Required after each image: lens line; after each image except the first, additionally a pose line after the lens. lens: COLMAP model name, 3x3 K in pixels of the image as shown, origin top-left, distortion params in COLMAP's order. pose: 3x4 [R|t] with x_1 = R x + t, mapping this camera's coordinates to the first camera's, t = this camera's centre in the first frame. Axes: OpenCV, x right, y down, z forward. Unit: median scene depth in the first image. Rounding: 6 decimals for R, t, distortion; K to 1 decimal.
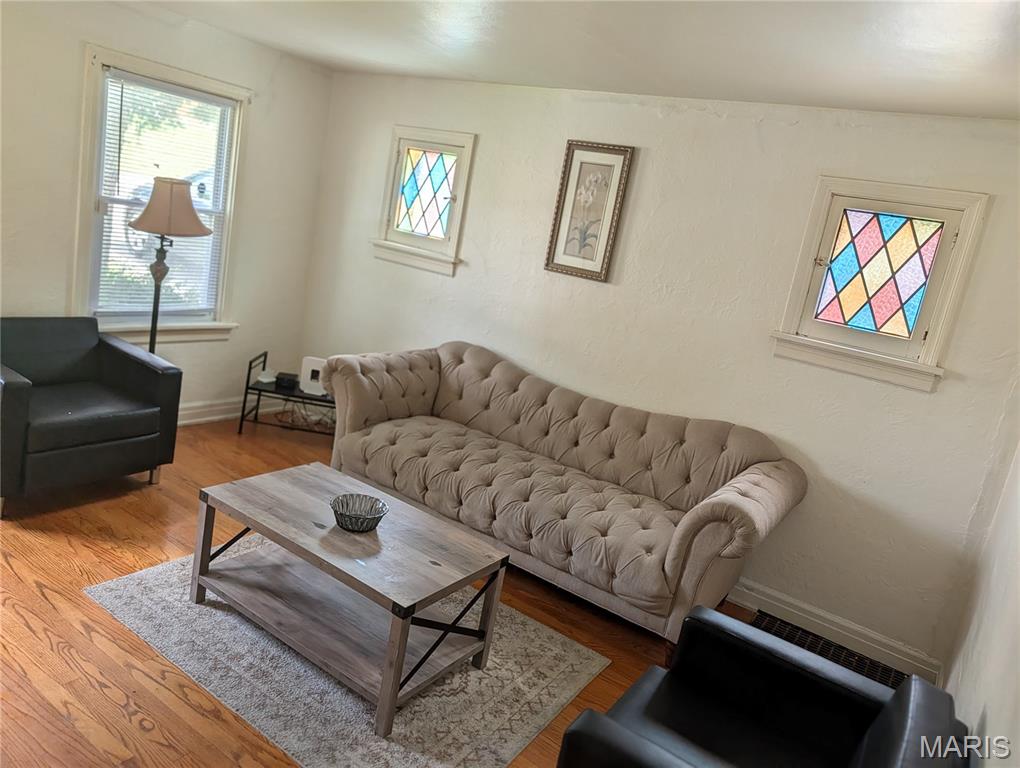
lens RADIAL K [[722.3, 0, 512.4], [0, 722.3, 368.3], [0, 0, 1]] dist [-0.001563, -0.007144]
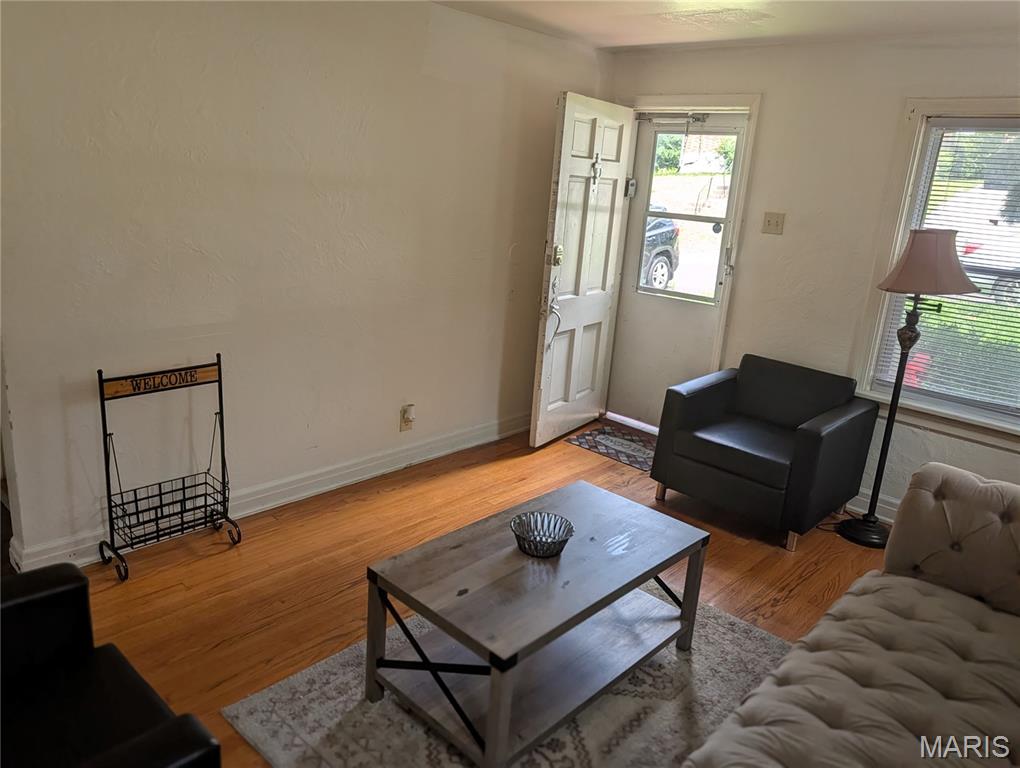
lens RADIAL K [[722.3, 0, 512.4], [0, 722.3, 368.3], [0, 0, 1]] dist [-0.001563, -0.007144]
pose [[-0.155864, 0.061566, -0.985858, 0.432326], [-0.306211, 0.945877, 0.107481, -0.048575], [0.939117, 0.318633, -0.128576, 0.683453]]
